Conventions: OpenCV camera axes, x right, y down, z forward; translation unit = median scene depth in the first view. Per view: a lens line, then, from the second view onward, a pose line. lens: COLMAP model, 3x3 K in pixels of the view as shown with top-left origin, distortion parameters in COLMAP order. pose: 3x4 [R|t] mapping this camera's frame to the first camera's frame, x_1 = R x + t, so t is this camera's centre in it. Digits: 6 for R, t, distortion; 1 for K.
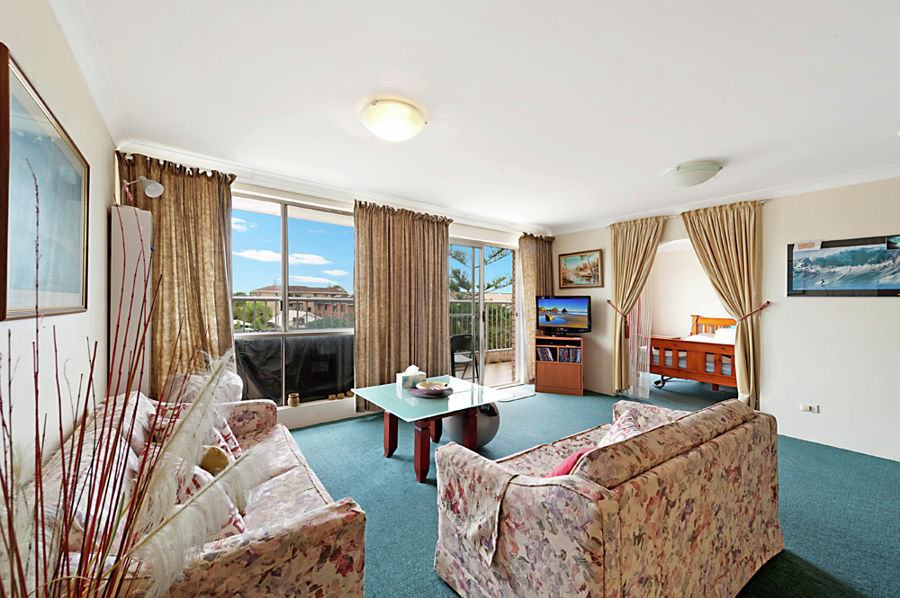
lens RADIAL K [[353.4, 0, 450.0], [0, 353.4, 299.0], [0, 0, 1]] dist [0.000636, -0.000051]
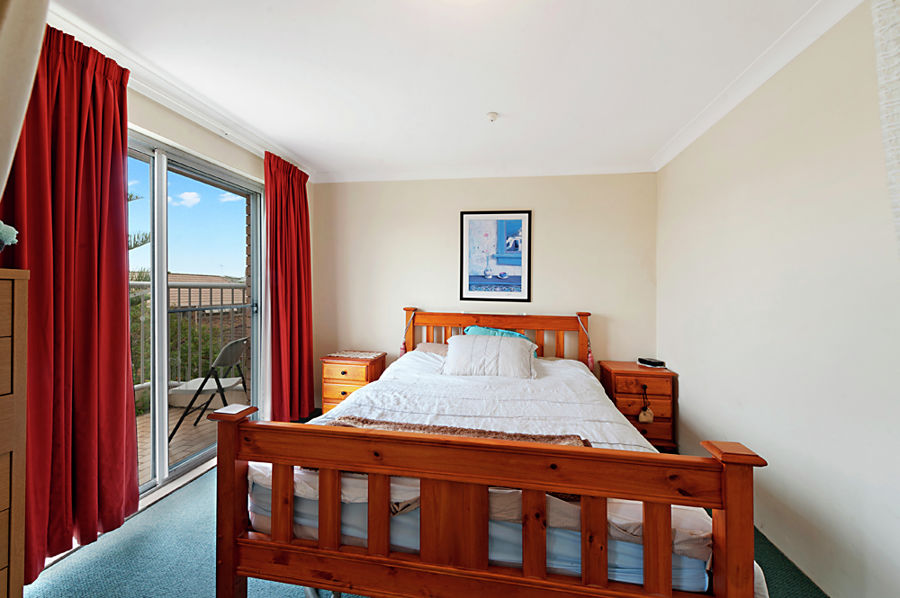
lens RADIAL K [[353.4, 0, 450.0], [0, 353.4, 299.0], [0, 0, 1]] dist [0.000636, -0.000051]
pose [[0.713338, -0.008060, 0.700774, 0.525056], [-0.021383, 0.999218, 0.033259, 0.020752], [-0.700494, -0.038709, 0.712608, 0.832702]]
